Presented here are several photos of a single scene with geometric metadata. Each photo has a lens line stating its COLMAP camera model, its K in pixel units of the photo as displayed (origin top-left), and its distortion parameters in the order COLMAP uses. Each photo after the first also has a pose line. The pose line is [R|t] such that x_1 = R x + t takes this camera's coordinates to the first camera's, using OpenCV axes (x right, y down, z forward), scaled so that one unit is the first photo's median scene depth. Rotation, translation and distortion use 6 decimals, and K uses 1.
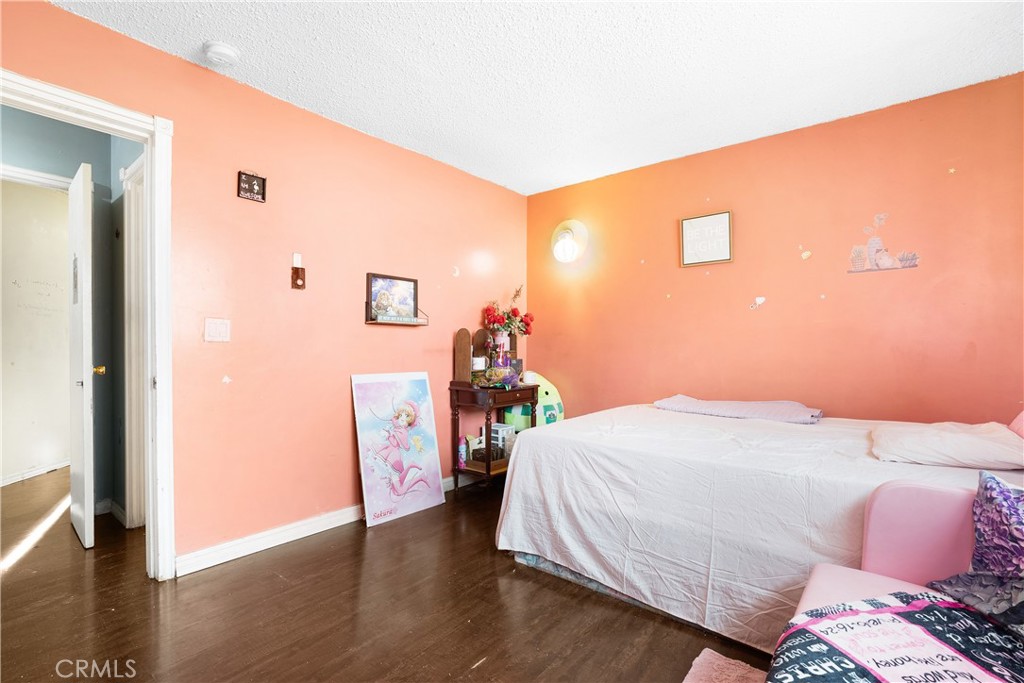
lens RADIAL K [[468.4, 0, 513.7], [0, 468.4, 345.5], [0, 0, 1]] dist [0.010126, 0.002240]
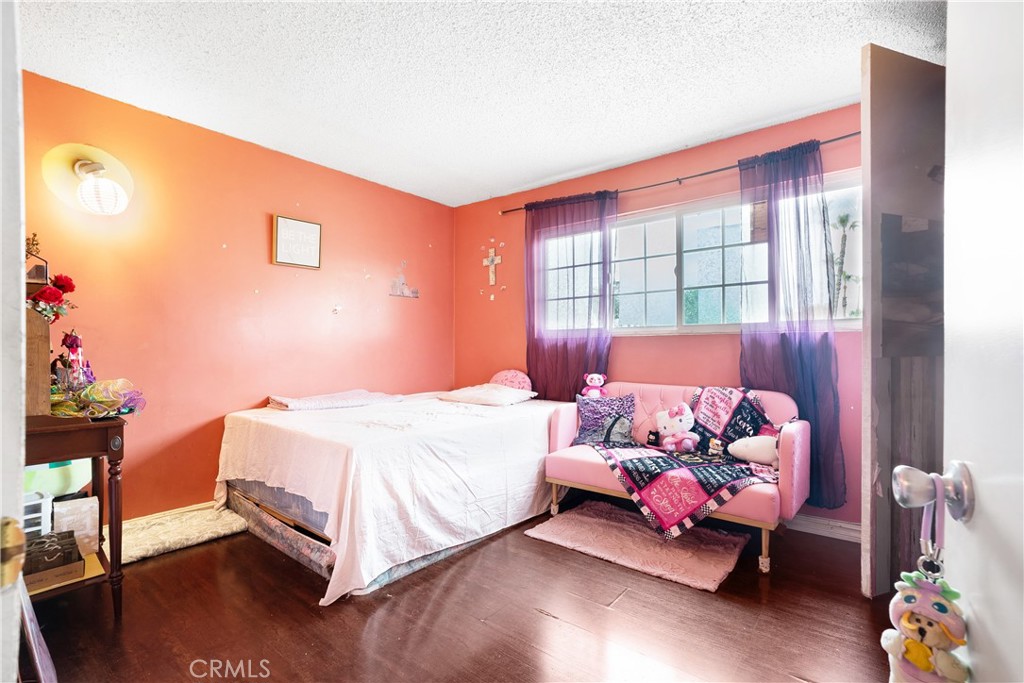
lens RADIAL K [[468.4, 0, 513.8], [0, 468.4, 342.9], [0, 0, 1]] dist [0.010126, 0.002240]
pose [[0.022752, 0.008963, 0.999701, -0.898727], [0.001266, 0.999959, -0.008994, 0.005133], [-0.999740, 0.001470, 0.022740, 0.740373]]
